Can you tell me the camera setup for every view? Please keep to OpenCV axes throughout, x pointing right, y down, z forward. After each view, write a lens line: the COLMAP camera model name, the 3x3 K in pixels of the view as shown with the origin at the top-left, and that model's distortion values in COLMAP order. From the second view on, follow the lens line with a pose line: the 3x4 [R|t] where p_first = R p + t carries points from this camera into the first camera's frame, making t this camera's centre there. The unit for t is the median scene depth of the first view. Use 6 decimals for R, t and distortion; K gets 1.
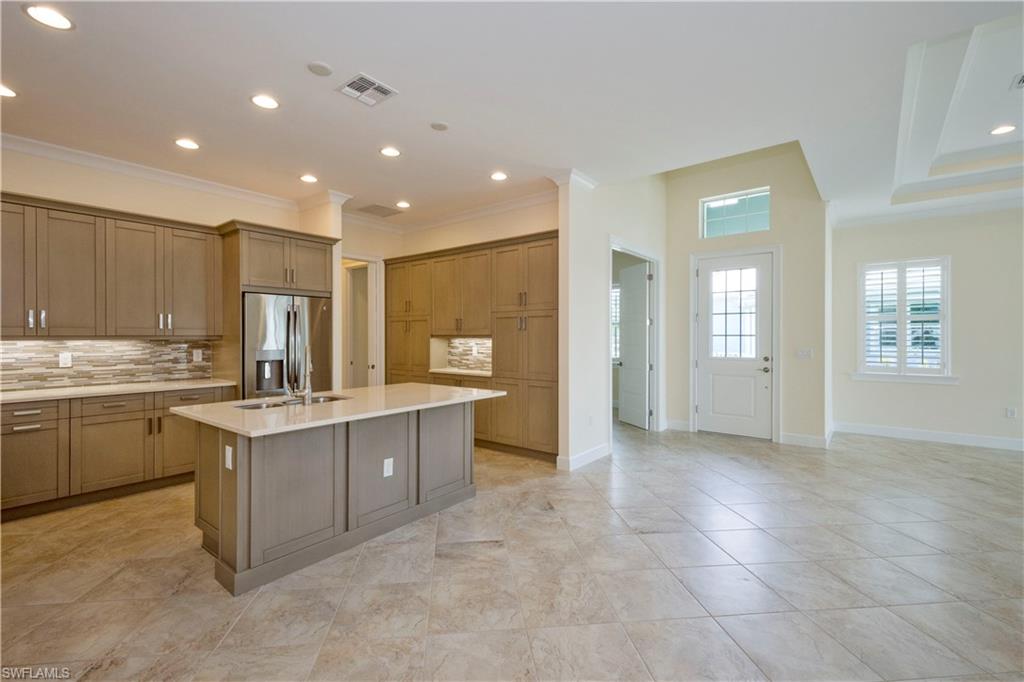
lens RADIAL K [[450.8, 0, 501.0], [0, 450.8, 338.6], [0, 0, 1]] dist [0.012497, -0.001027]
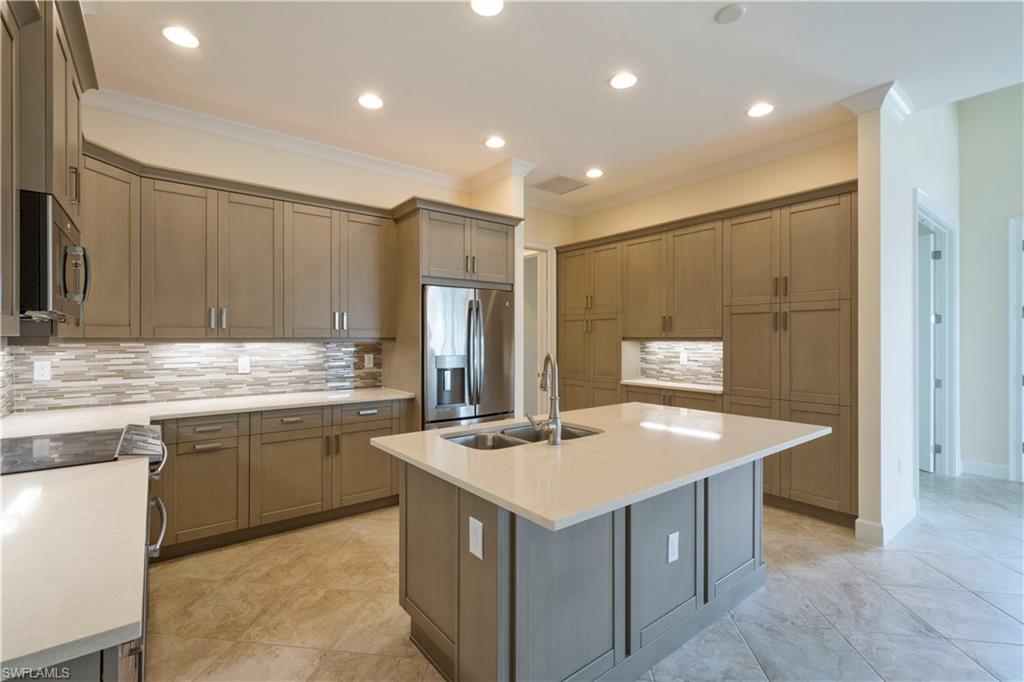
lens RADIAL K [[453.0, 0, 502.1], [0, 453.0, 339.8], [0, 0, 1]] dist [0.005653, -0.000131]
pose [[0.972888, 0.001946, -0.231267, -0.234709], [-0.002573, 0.999994, -0.002409, -0.001116], [0.231261, 0.002939, 0.972887, 0.228818]]
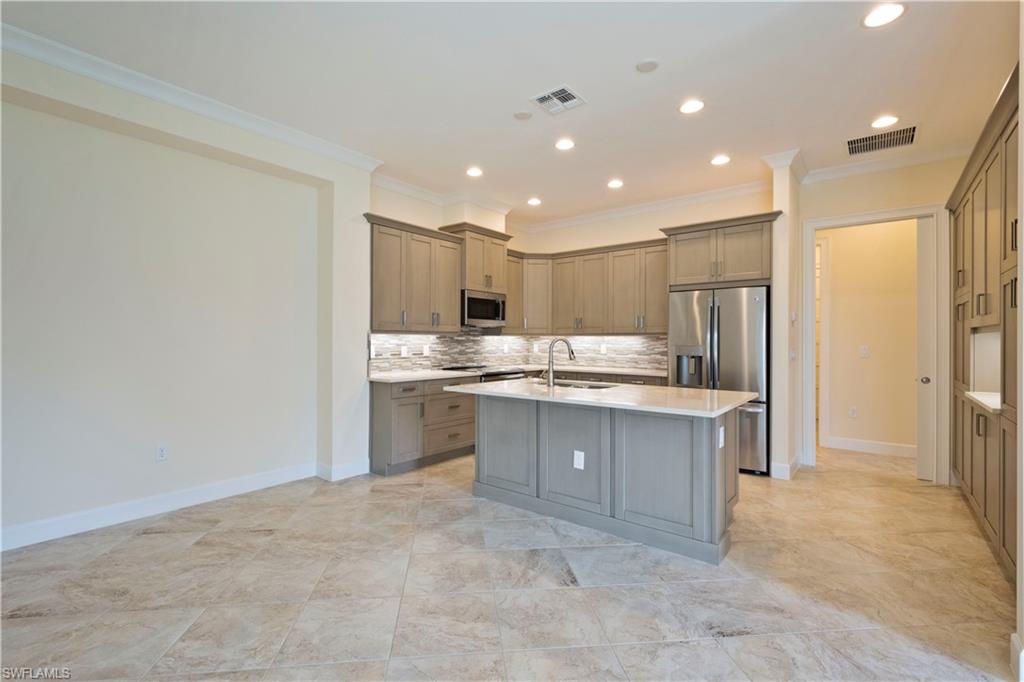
lens RADIAL K [[461.6, 0, 496.0], [0, 461.6, 339.4], [0, 0, 1]] dist [-0.000177, -0.000078]
pose [[-0.008750, -0.001628, -0.999960, 0.534366], [-0.009930, 0.999950, -0.001541, 0.017302], [0.999912, 0.009916, -0.008766, 0.575412]]
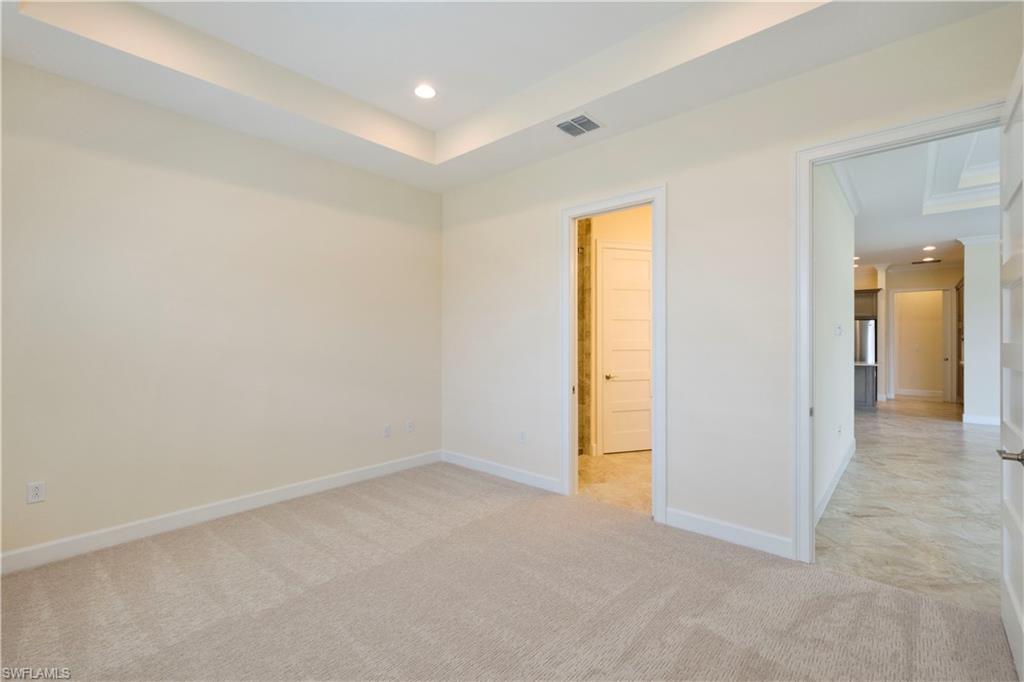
lens RADIAL K [[450.8, 0, 501.0], [0, 450.8, 338.6], [0, 0, 1]] dist [0.012497, -0.001027]
pose [[-0.055861, 0.000957, -0.998438, 1.893933], [-0.006322, 0.999979, 0.001313, 0.000587], [0.998419, 0.006386, -0.055854, -0.572905]]
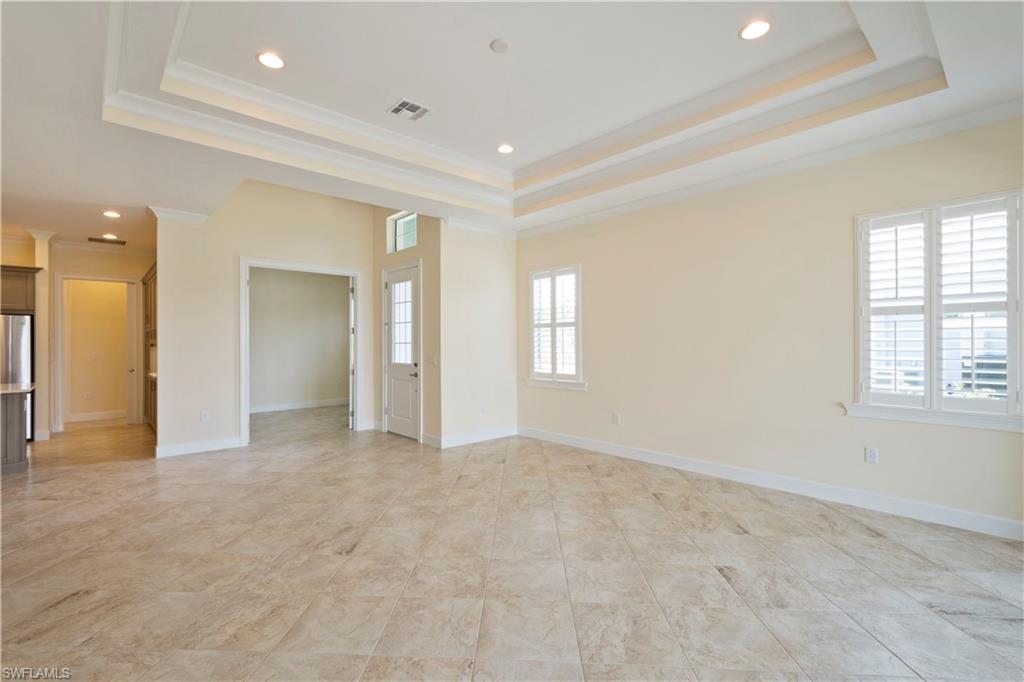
lens RADIAL K [[453.0, 0, 502.1], [0, 453.0, 339.8], [0, 0, 1]] dist [0.005653, -0.000131]
pose [[0.987452, -0.005278, -0.157832, 1.254036], [0.003692, 0.999940, -0.010342, -0.003395], [0.157877, 0.009629, 0.987412, -0.046793]]
